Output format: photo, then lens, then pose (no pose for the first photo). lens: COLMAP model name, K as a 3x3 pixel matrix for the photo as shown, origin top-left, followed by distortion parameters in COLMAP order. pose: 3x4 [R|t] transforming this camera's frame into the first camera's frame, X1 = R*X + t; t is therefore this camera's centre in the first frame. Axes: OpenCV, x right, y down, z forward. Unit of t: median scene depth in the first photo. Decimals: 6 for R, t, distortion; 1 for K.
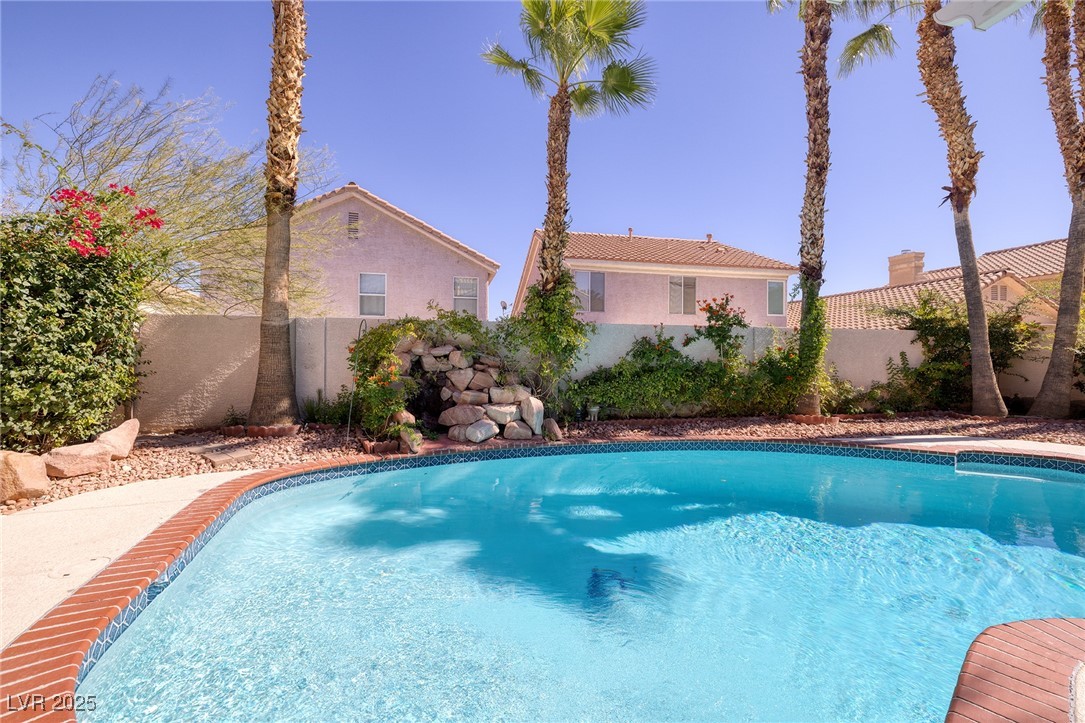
lens RADIAL K [[453.4, 0, 544.5], [0, 453.4, 354.0], [0, 0, 1]] dist [0.002097, 0.000433]
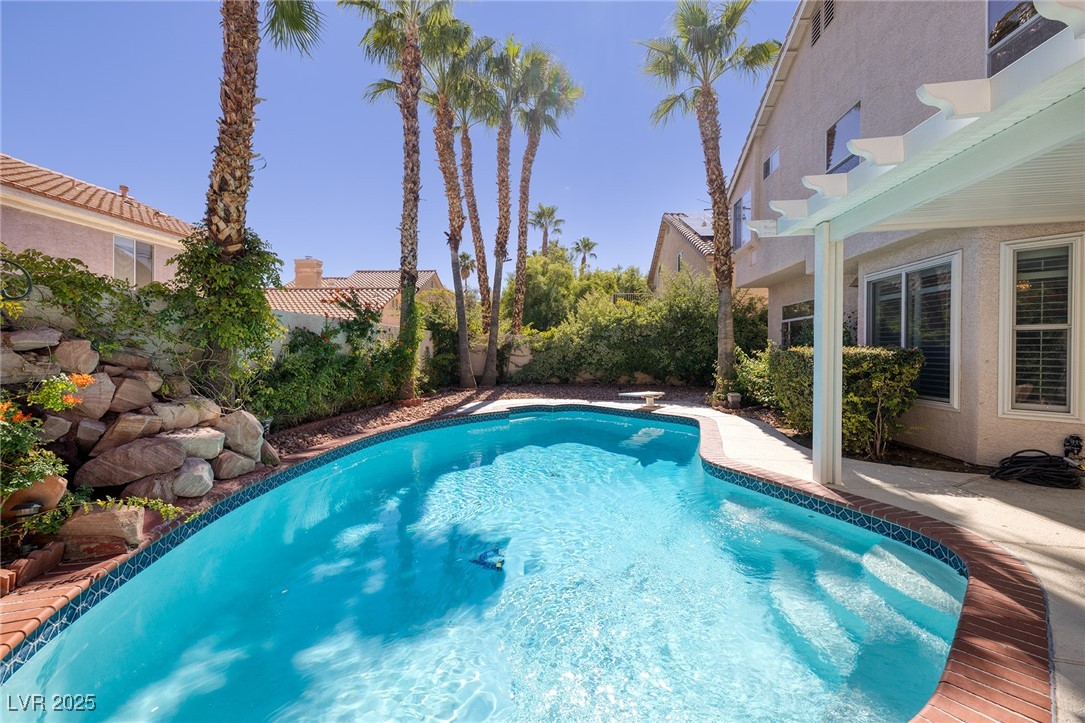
lens RADIAL K [[453.4, 0, 544.5], [0, 453.4, 354.0], [0, 0, 1]] dist [0.002097, 0.000433]
pose [[0.295472, -0.008830, 0.955311, -0.448606], [-0.009336, 0.999883, 0.012130, -0.002044], [-0.955306, -0.012503, 0.295355, 0.304911]]
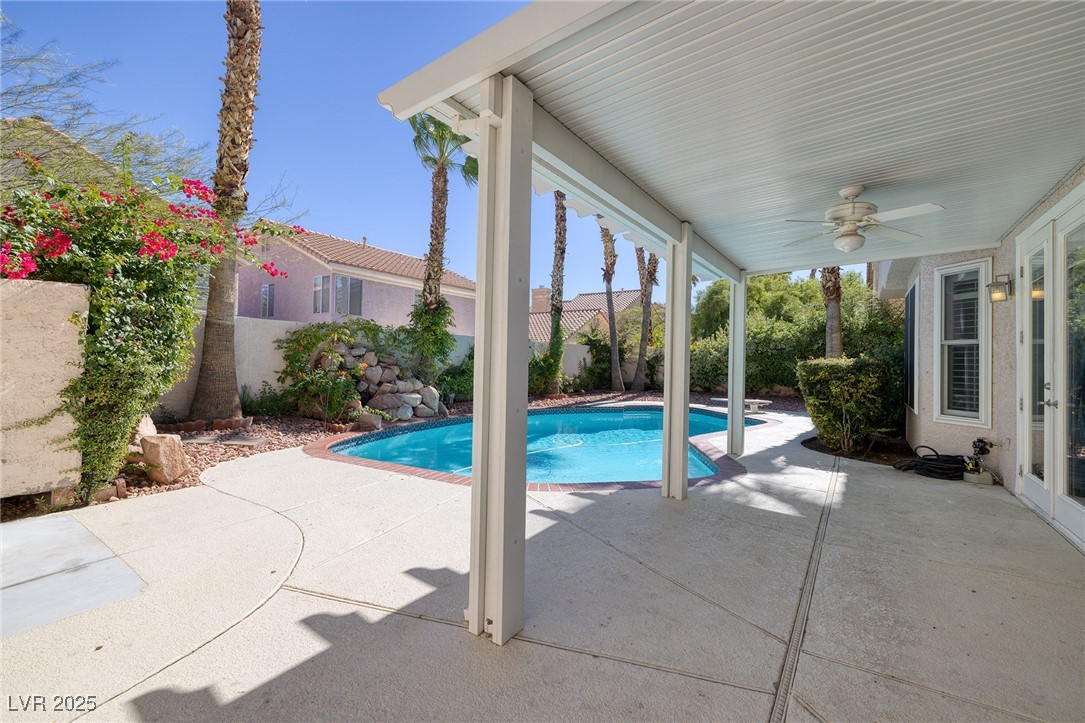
lens RADIAL K [[453.4, 0, 544.5], [0, 453.4, 354.0], [0, 0, 1]] dist [0.002097, 0.000433]
pose [[0.733409, 0.020949, 0.679465, -0.596753], [-0.020530, 0.999752, -0.008665, -0.000359], [-0.679477, -0.007594, 0.733657, -0.216690]]
